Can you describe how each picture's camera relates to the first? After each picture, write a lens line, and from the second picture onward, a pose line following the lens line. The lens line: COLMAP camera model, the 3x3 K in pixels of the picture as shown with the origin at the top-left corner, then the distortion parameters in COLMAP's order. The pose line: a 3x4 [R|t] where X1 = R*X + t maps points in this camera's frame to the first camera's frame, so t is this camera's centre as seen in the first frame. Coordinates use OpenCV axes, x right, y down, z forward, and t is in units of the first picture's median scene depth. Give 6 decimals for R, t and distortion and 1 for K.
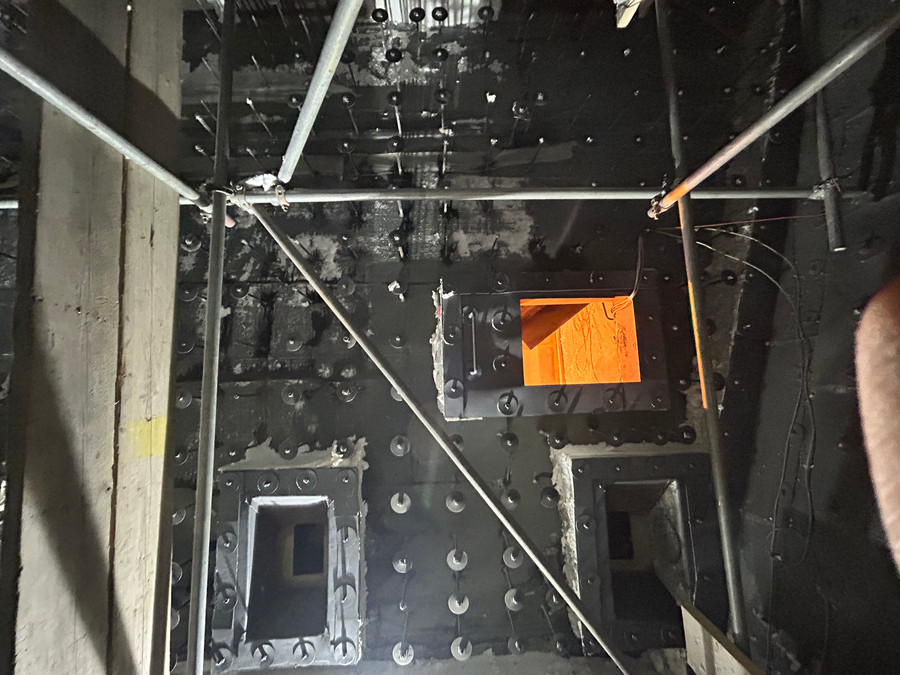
lens RADIAL K [[364.4, 0, 449.3], [0, 364.4, 337.8], [0, 0, 1]] dist [-0.000455, 0.000113]
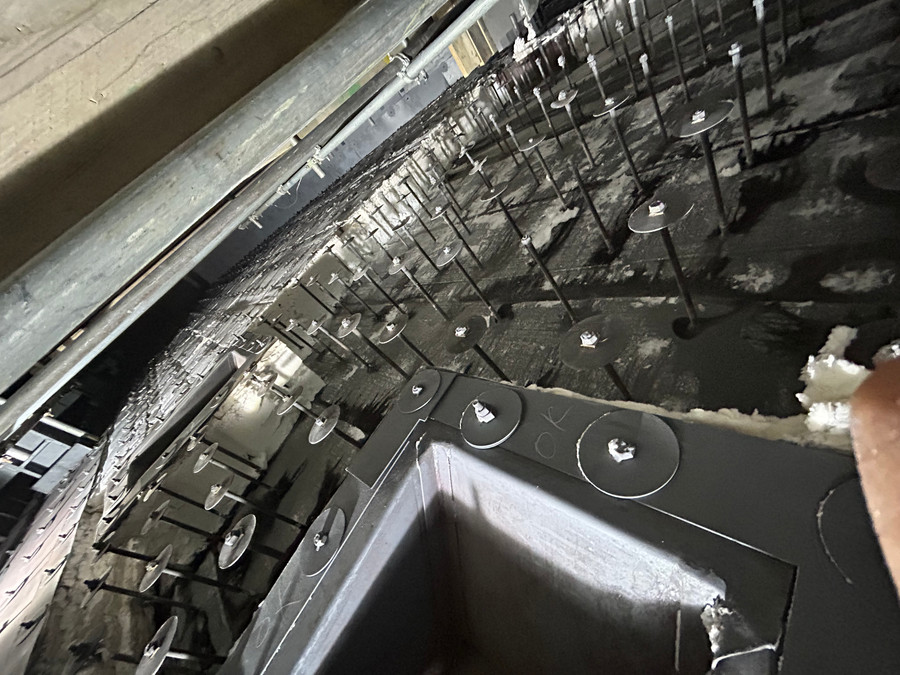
lens RADIAL K [[364.4, 0, 451.5], [0, 364.4, 336.3], [0, 0, 1]] dist [-0.000455, 0.000113]
pose [[0.610049, 0.063937, -0.789780, -0.242161], [-0.458584, 0.841332, -0.286113, 0.368946], [0.646173, 0.536724, 0.542575, 0.656436]]
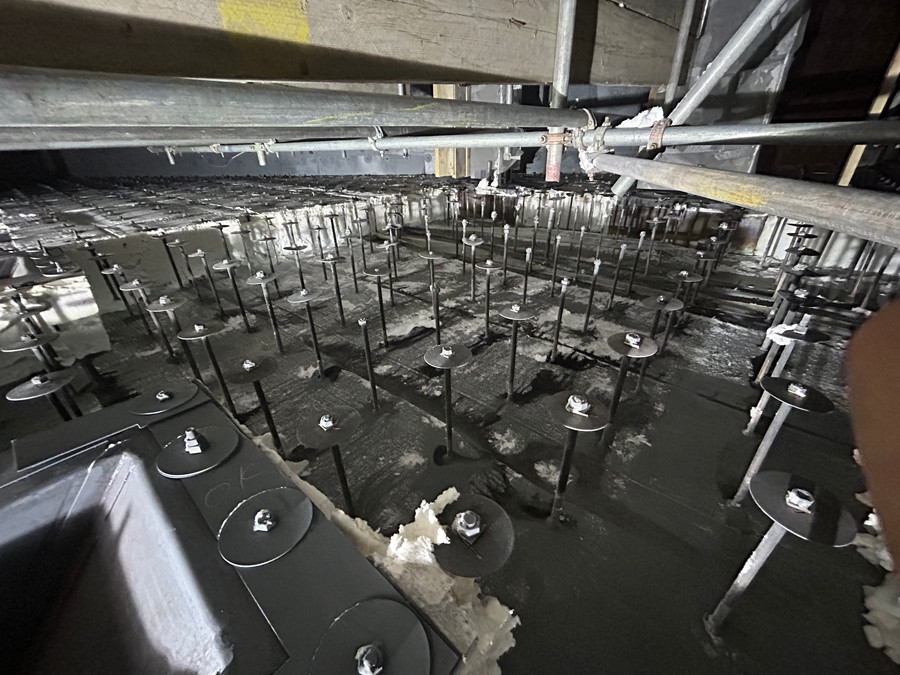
lens RADIAL K [[364.4, 0, 450.6], [0, 364.4, 337.1], [0, 0, 1]] dist [-0.000455, 0.000113]
pose [[0.744617, 0.283072, -0.604496, -0.164953], [-0.657482, 0.467300, -0.591057, 0.330968], [0.115169, 0.837557, 0.534074, 0.660118]]
